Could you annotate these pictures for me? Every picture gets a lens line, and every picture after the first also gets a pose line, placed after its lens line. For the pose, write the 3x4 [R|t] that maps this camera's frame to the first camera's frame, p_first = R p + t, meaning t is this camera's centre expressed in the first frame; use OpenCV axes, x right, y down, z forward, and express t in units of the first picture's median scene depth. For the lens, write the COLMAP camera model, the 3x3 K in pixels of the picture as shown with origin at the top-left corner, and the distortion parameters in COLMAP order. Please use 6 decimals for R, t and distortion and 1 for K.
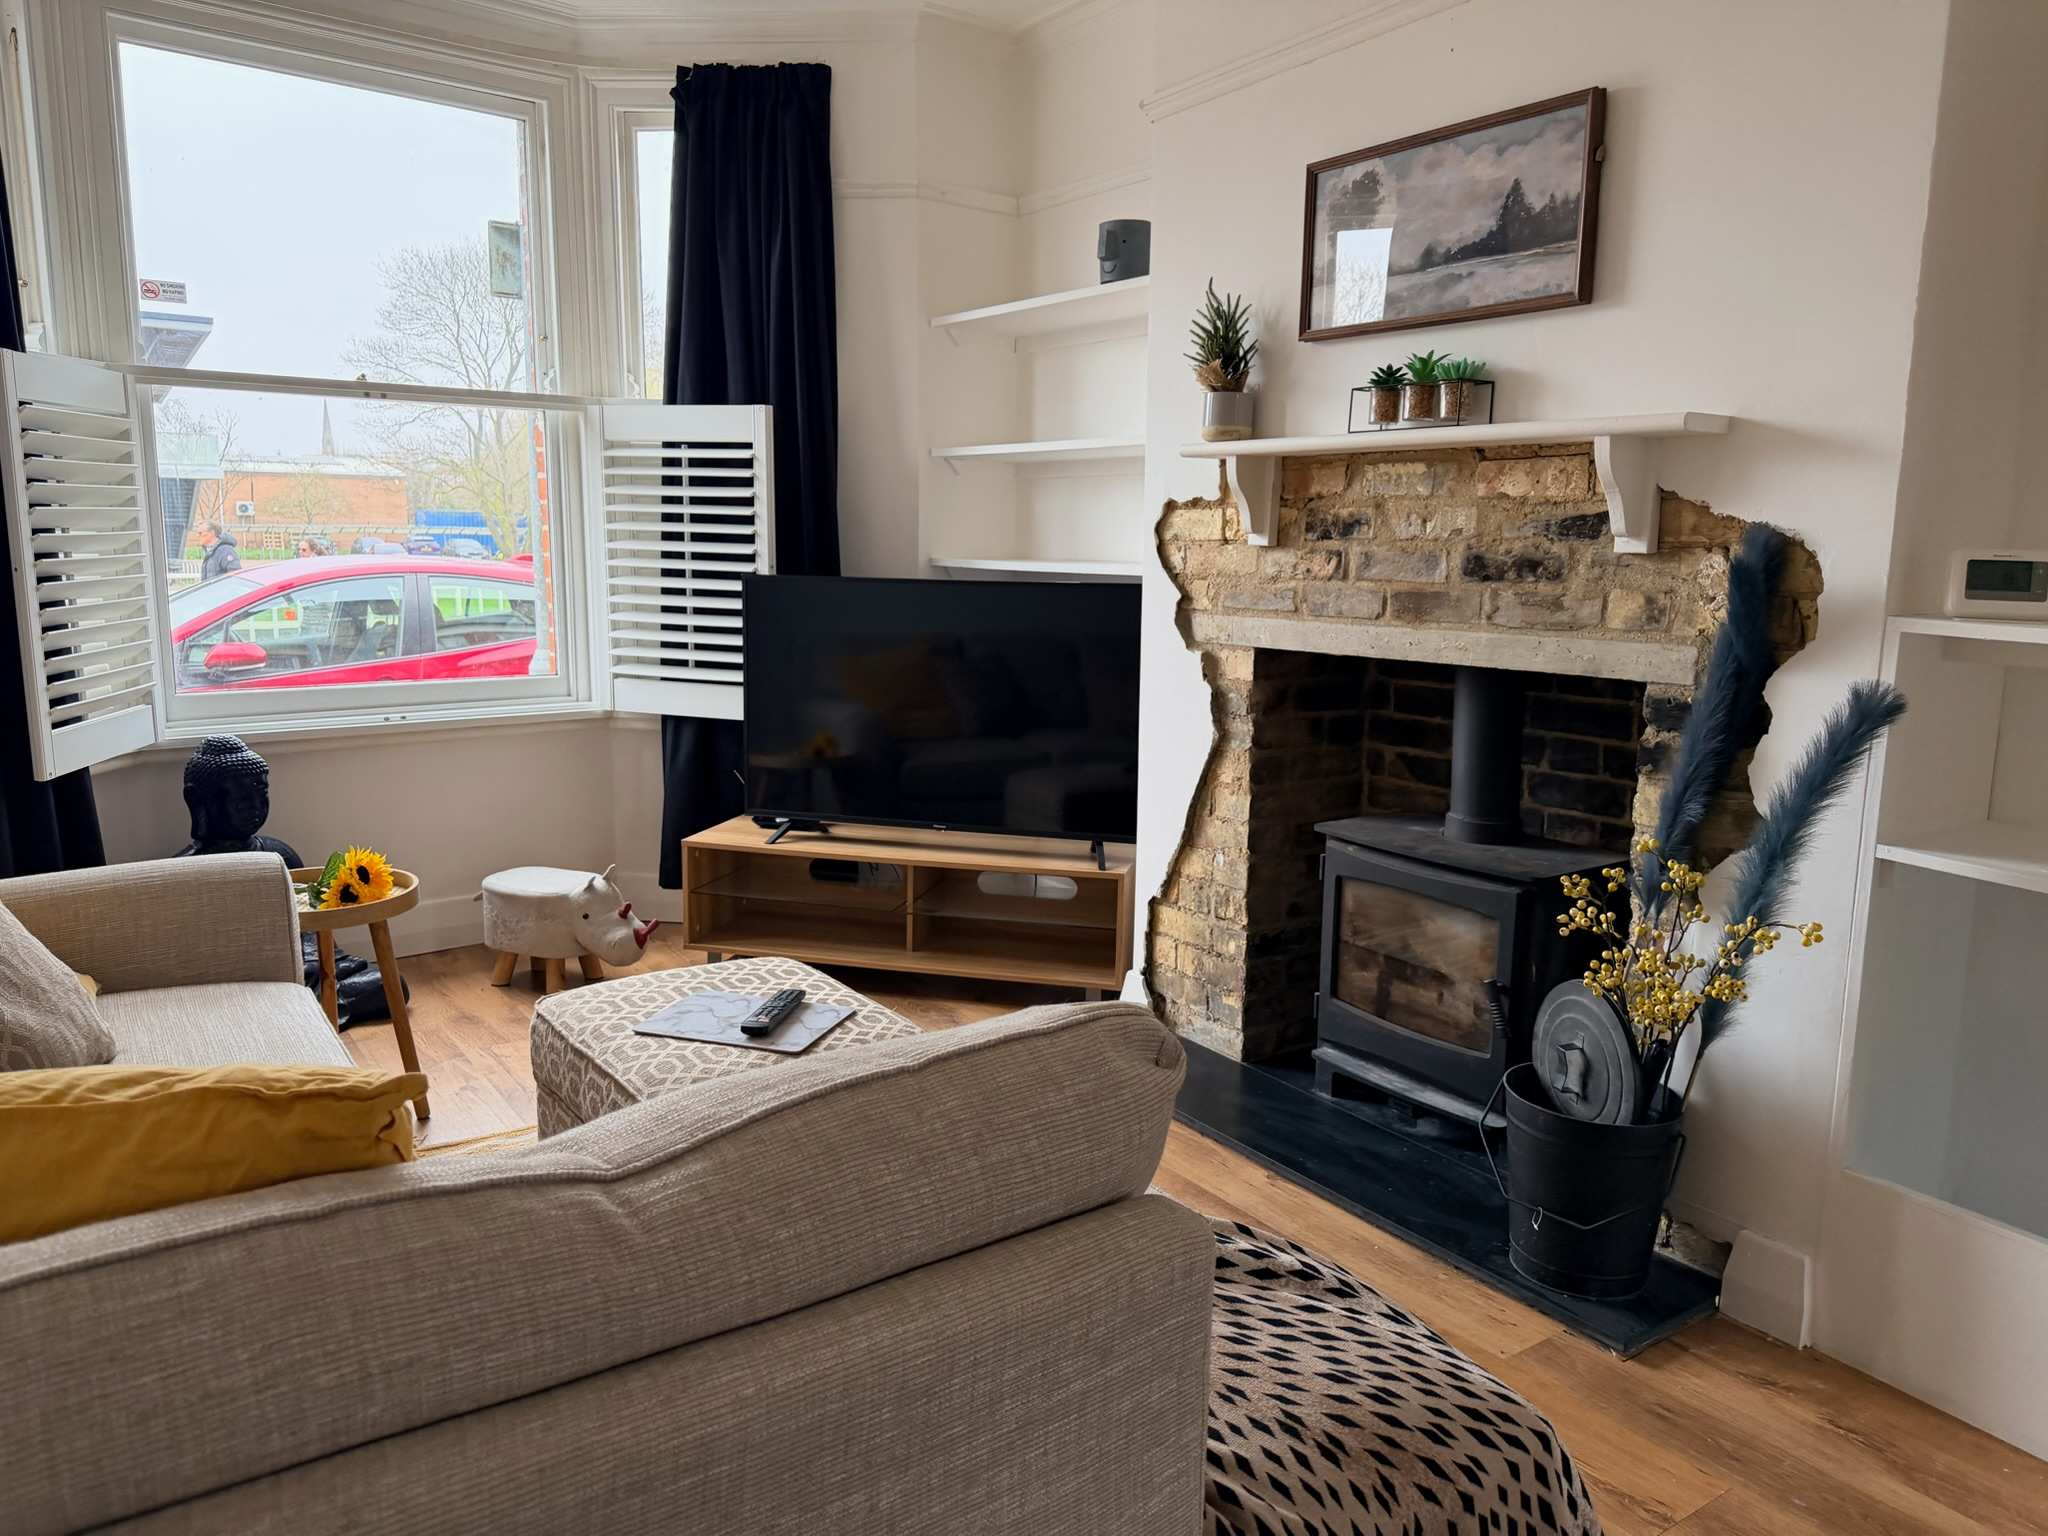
lens RADIAL K [[1430.5, 0, 1018.1], [0, 1430.5, 772.0], [0, 0, 1]] dist [0.029998, -0.008397]
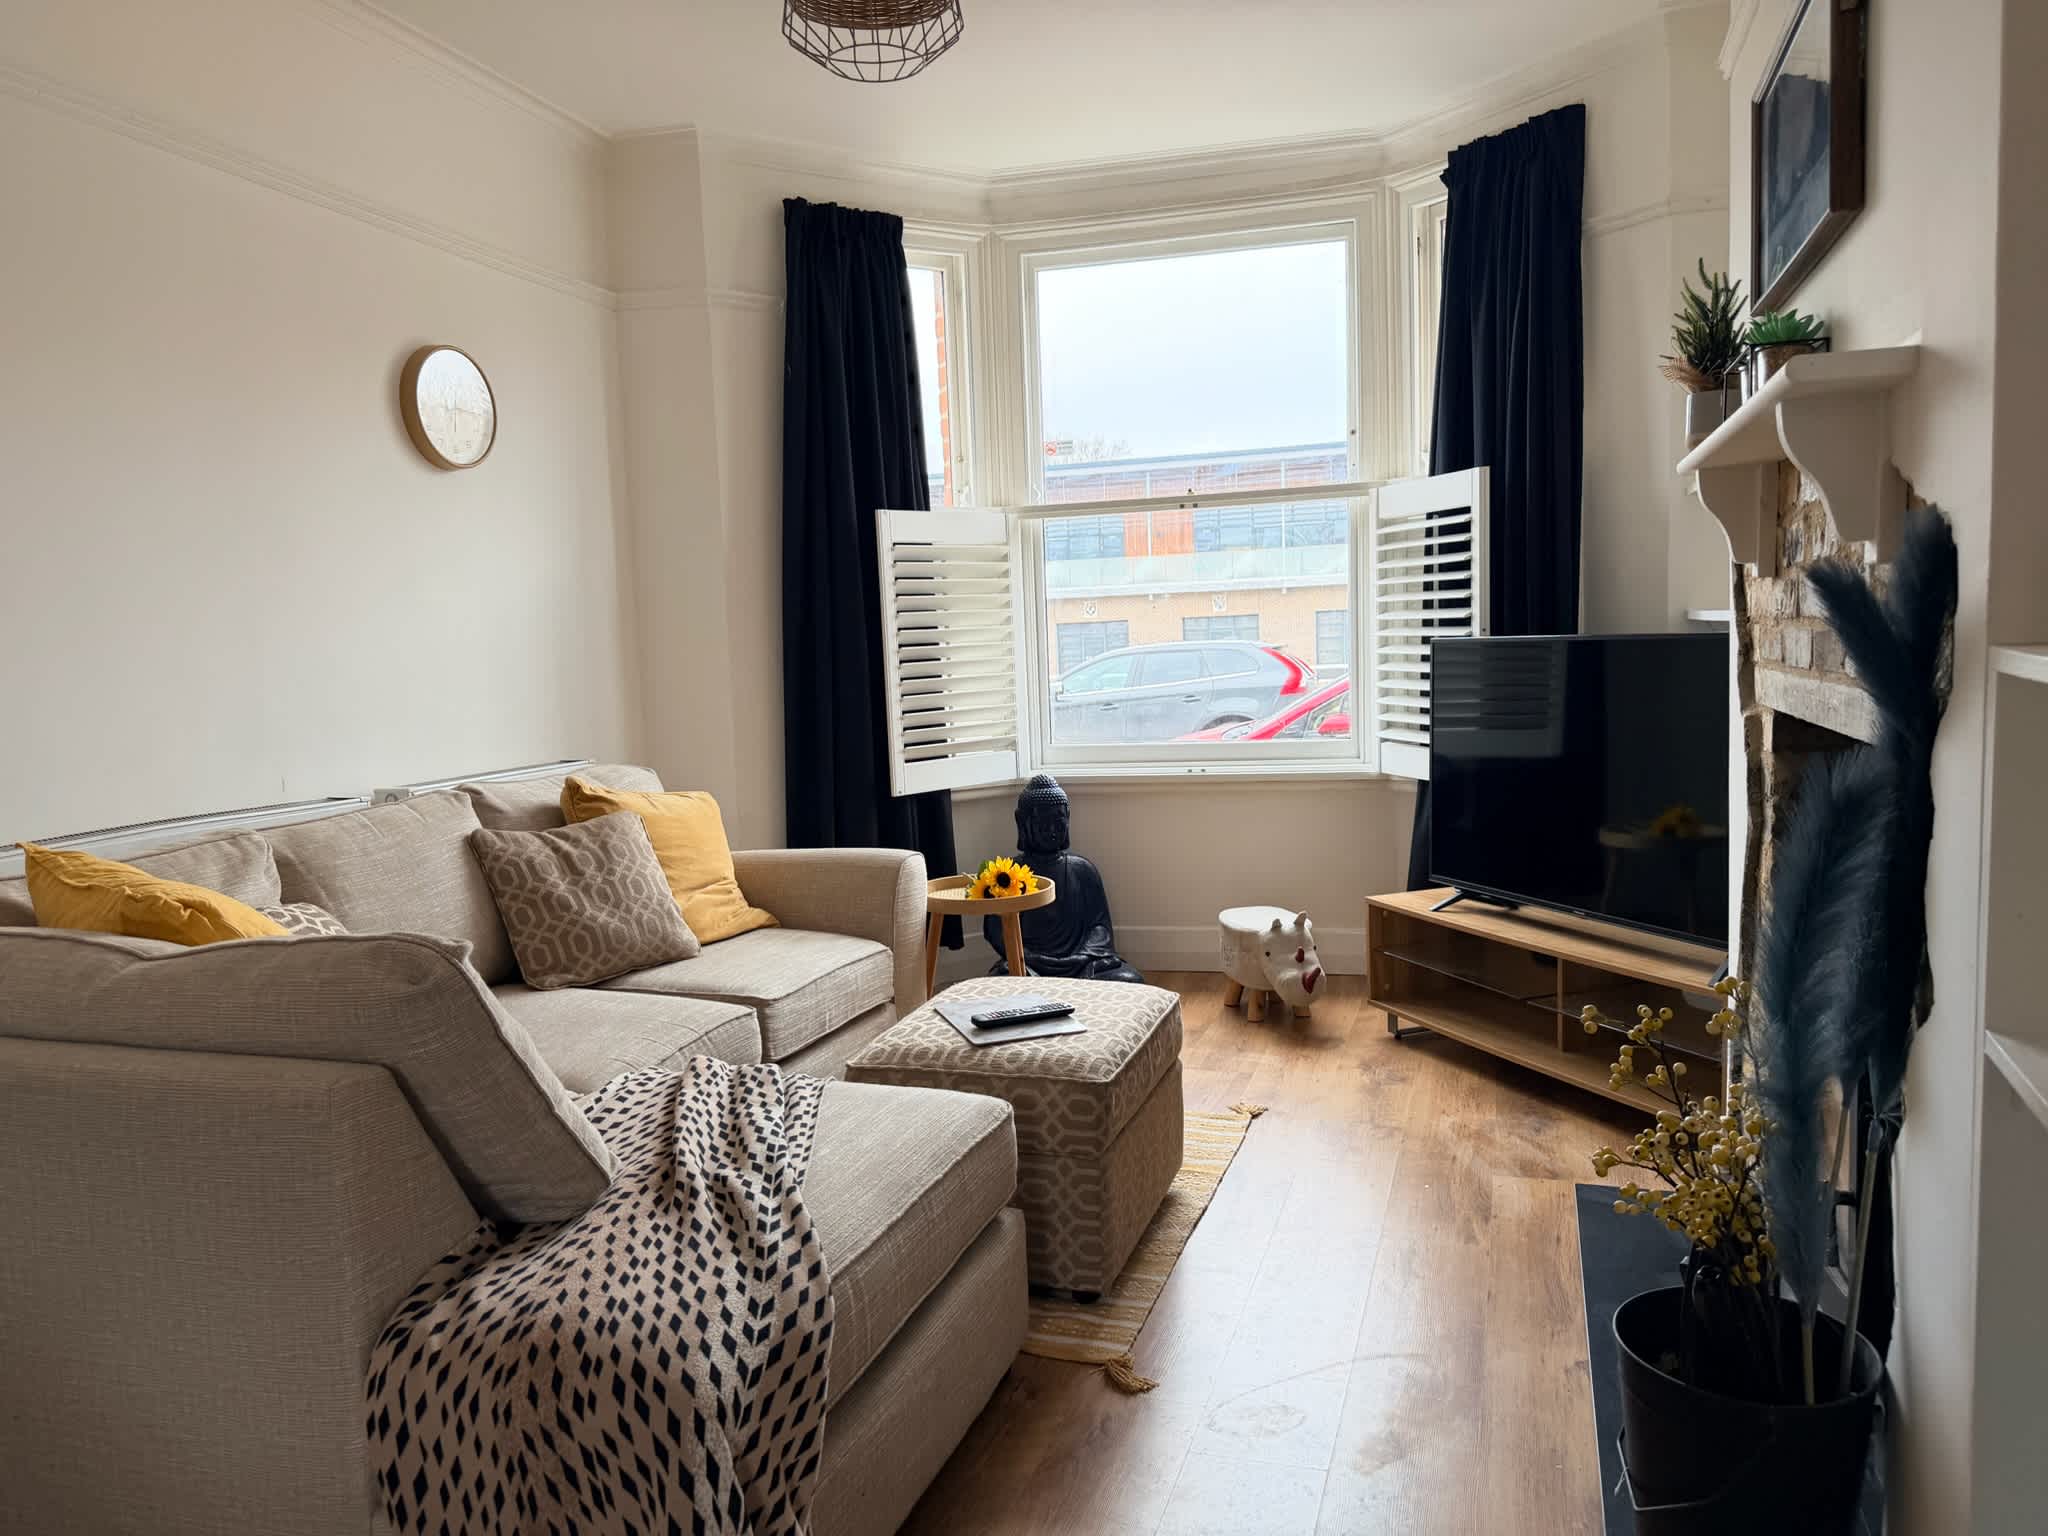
lens RADIAL K [[1430.5, 0, 1020.7], [0, 1430.5, 769.5], [0, 0, 1]] dist [0.029998, -0.008397]
pose [[0.594749, 0.037173, -0.803052, 0.462026], [-0.082998, 0.996432, -0.015345, -0.007677], [0.799616, 0.075779, 0.595712, 0.183980]]
